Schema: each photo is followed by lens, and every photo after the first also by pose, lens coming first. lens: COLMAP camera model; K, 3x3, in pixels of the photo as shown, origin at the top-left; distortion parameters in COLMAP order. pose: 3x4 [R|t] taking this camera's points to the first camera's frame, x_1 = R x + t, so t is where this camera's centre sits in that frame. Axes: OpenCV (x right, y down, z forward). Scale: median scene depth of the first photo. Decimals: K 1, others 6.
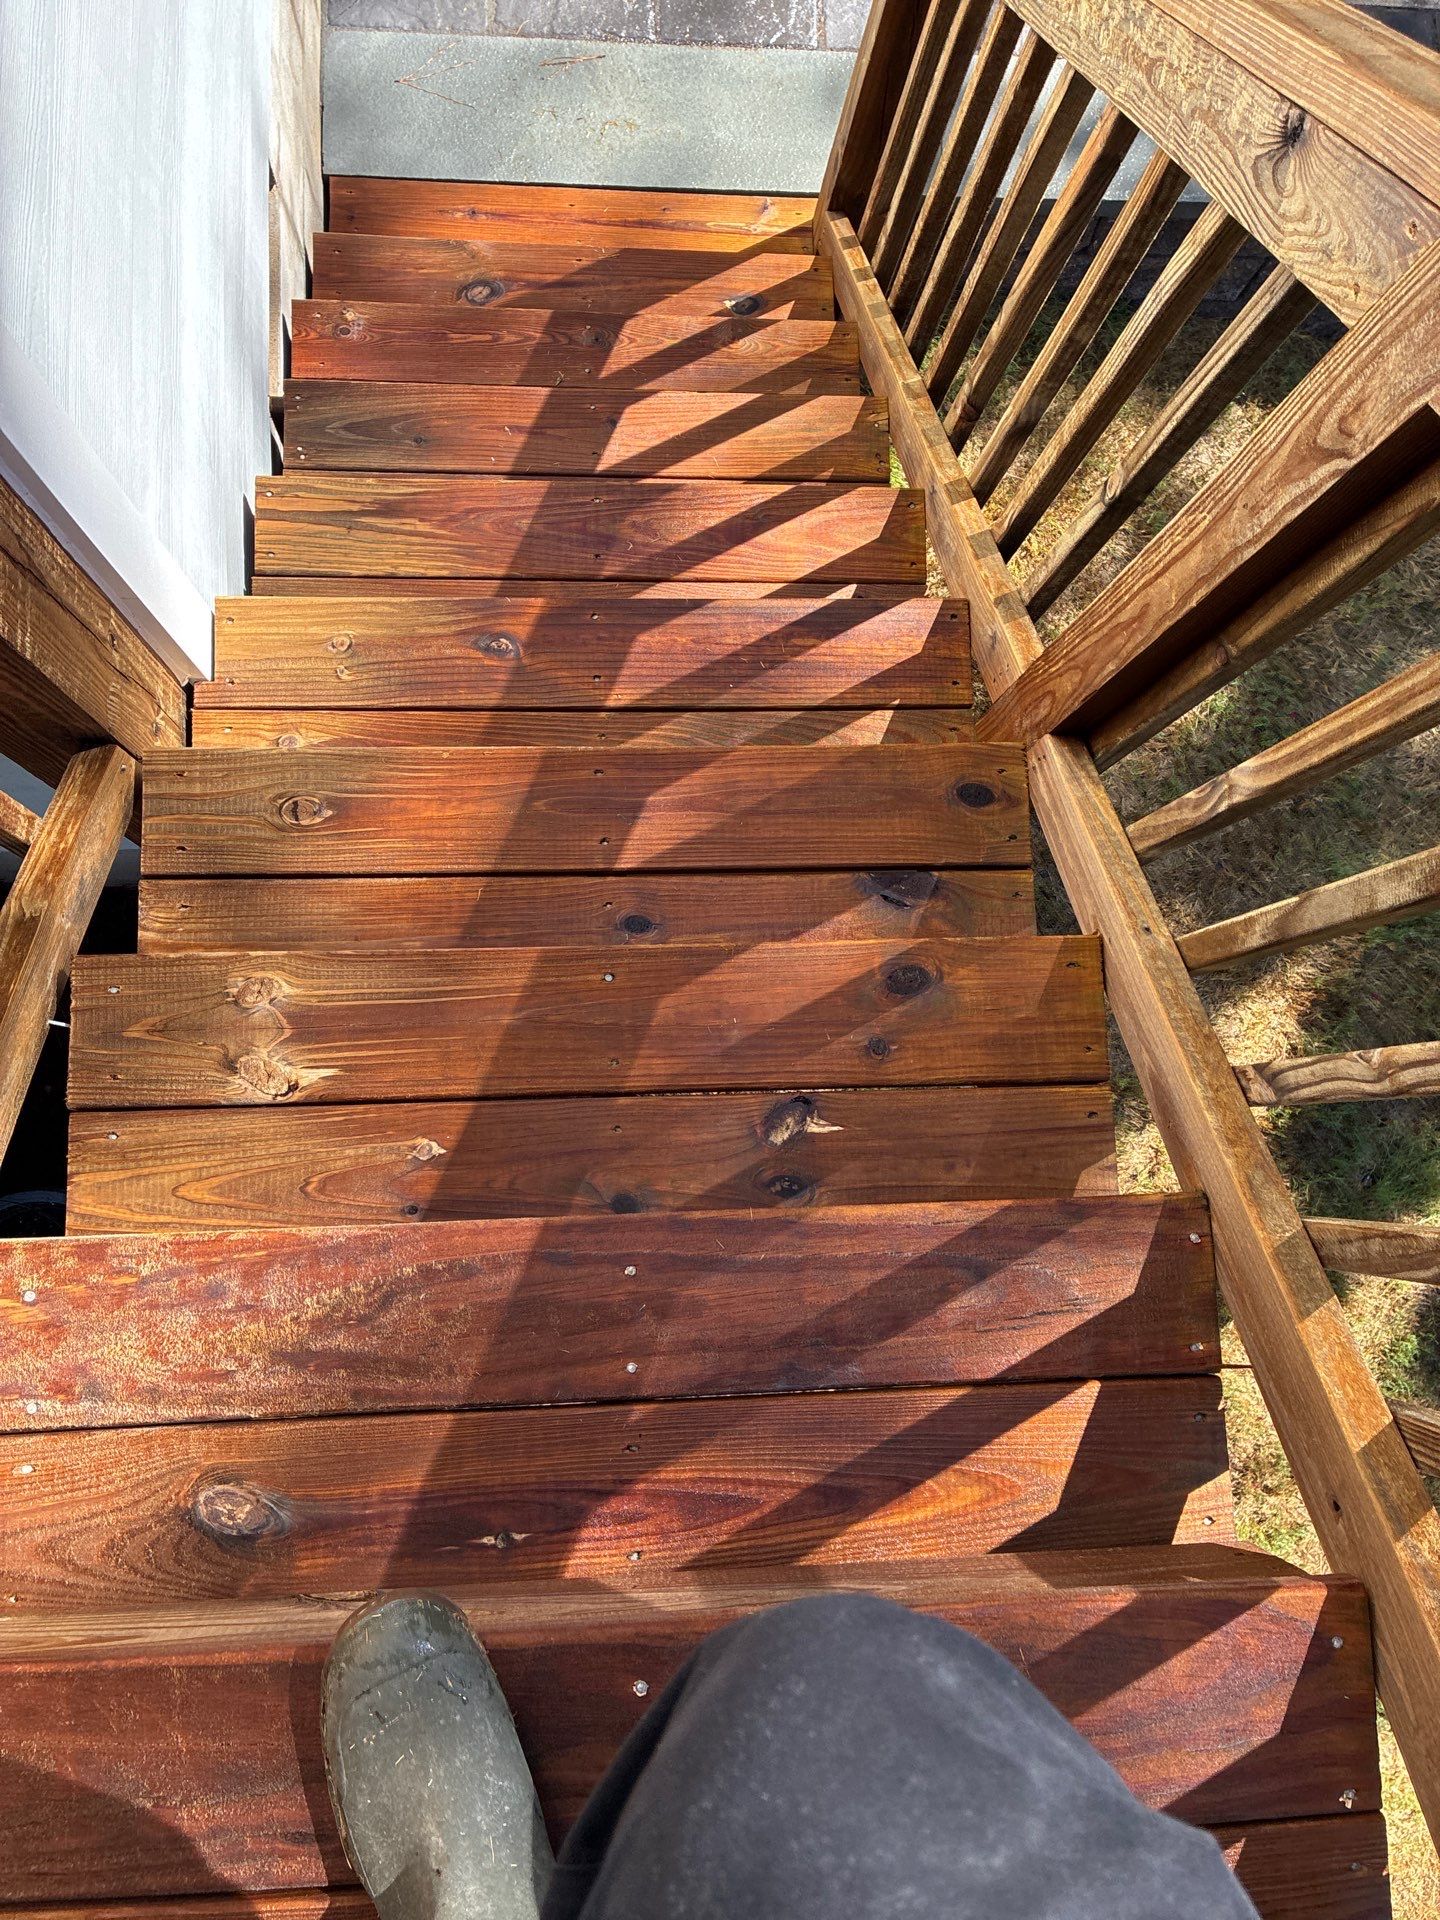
lens RADIAL K [[1454.3, 0, 709.9], [0, 1454.3, 965.9], [0, 0, 1]] dist [0.032387, -0.030030]
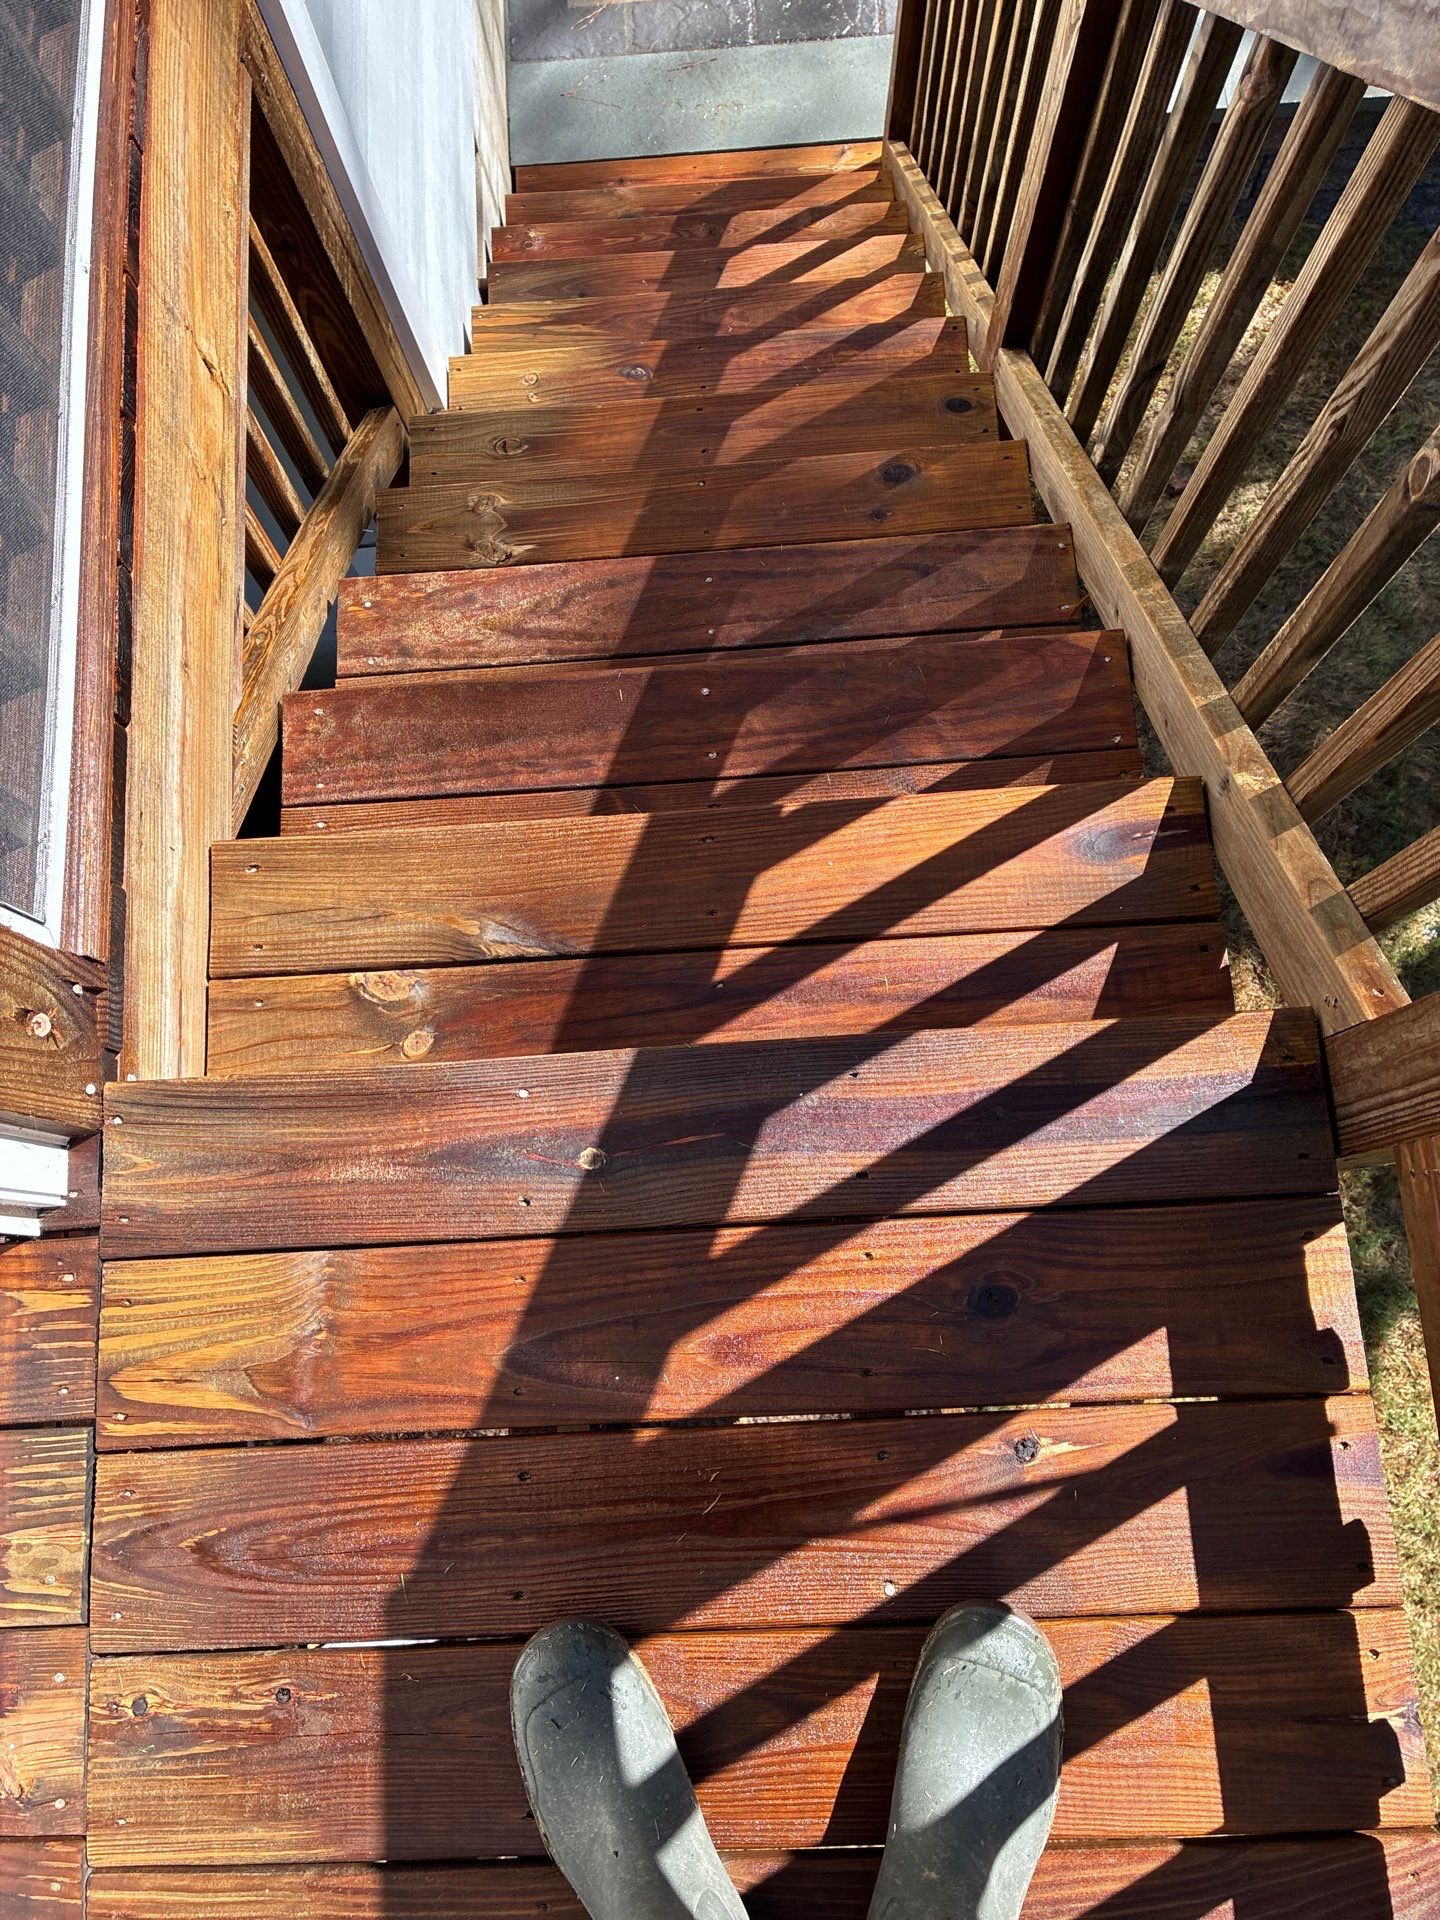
lens RADIAL K [[1454.3, 0, 709.9], [0, 1454.3, 965.9], [0, 0, 1]] dist [0.032387, -0.030030]
pose [[0.989866, -0.051328, -0.132401, 0.093176], [0.039917, 0.995369, -0.087449, 0.512433], [0.136276, 0.081278, 0.987331, -0.393105]]
